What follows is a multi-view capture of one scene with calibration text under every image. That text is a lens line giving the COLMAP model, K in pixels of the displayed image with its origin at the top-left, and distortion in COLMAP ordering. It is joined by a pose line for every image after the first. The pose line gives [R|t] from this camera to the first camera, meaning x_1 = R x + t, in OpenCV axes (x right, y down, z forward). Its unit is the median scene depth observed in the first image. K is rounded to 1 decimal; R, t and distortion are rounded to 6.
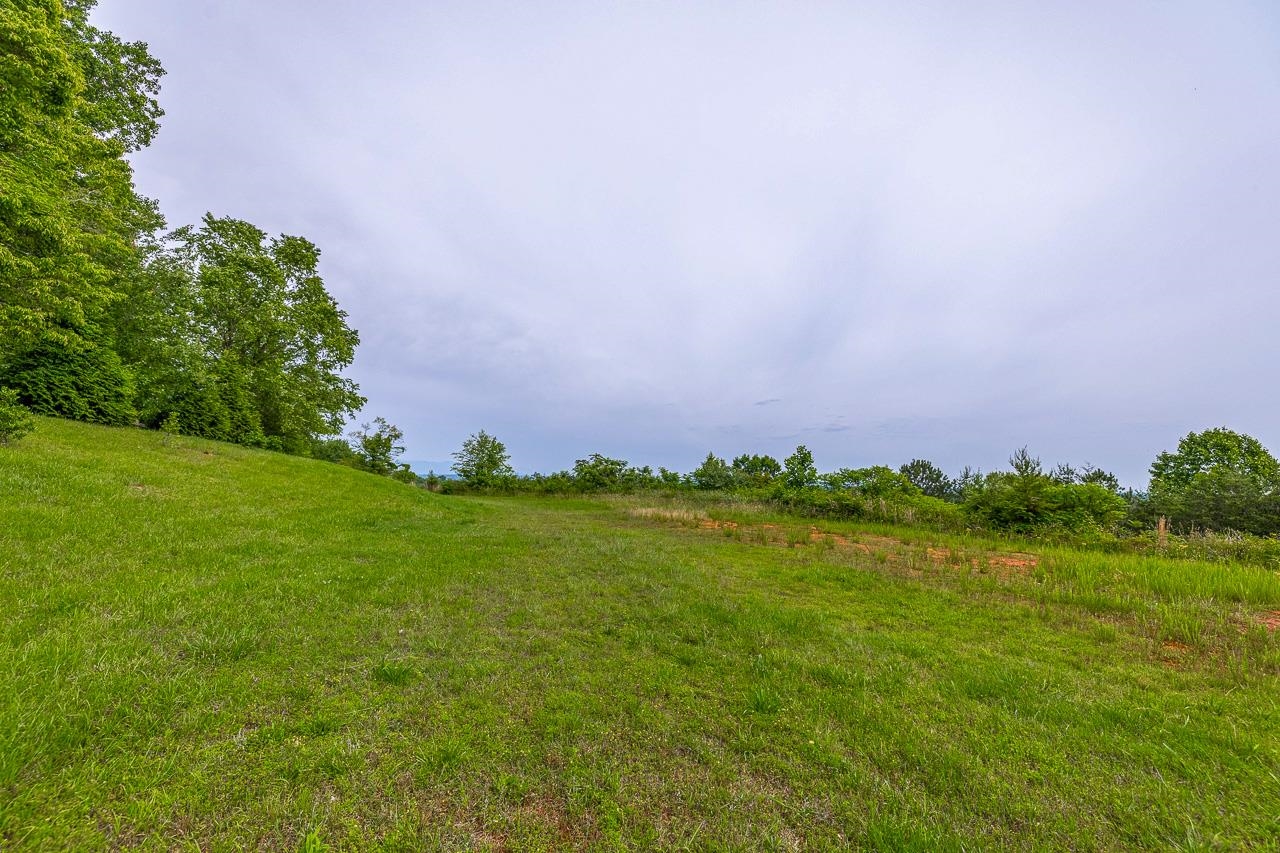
lens RADIAL K [[574.0, 0, 625.6], [0, 574.0, 421.0], [0, 0, 1]] dist [-0.000828, -0.000079]
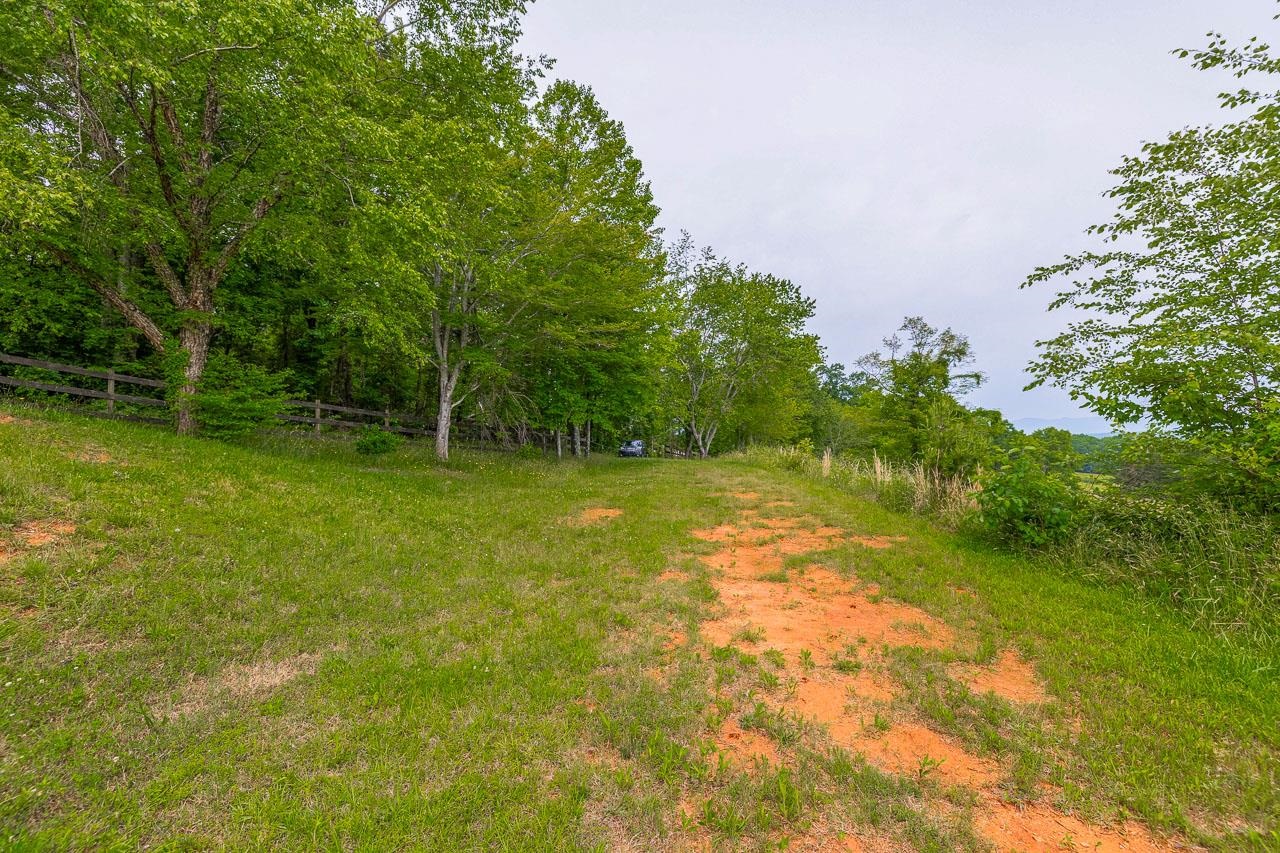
lens RADIAL K [[548.4, 0, 640.0], [0, 548.4, 426.5], [0, 0, 1]] dist [-0.002864, -0.007064]
pose [[0.510774, -0.077827, -0.856185, -0.355898], [0.139964, 0.990135, -0.006505, 0.125456], [0.848245, -0.116512, 0.516628, 1.259144]]
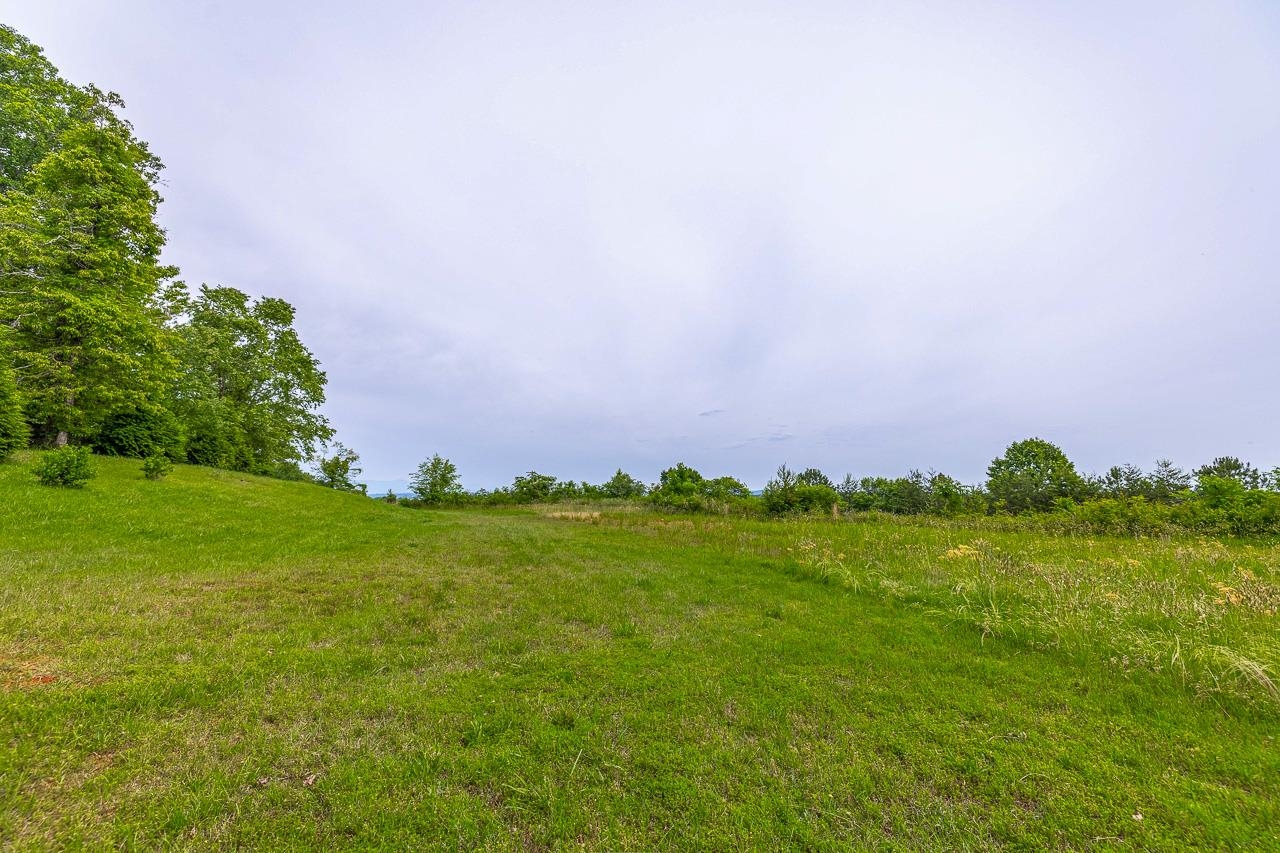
lens RADIAL K [[548.4, 0, 640.0], [0, 548.4, 426.5], [0, 0, 1]] dist [-0.002864, -0.007064]
pose [[0.993413, -0.015877, 0.113484, 0.051203], [0.017876, 0.999702, -0.016626, -0.017288], [-0.113187, 0.018545, 0.993401, -0.211656]]
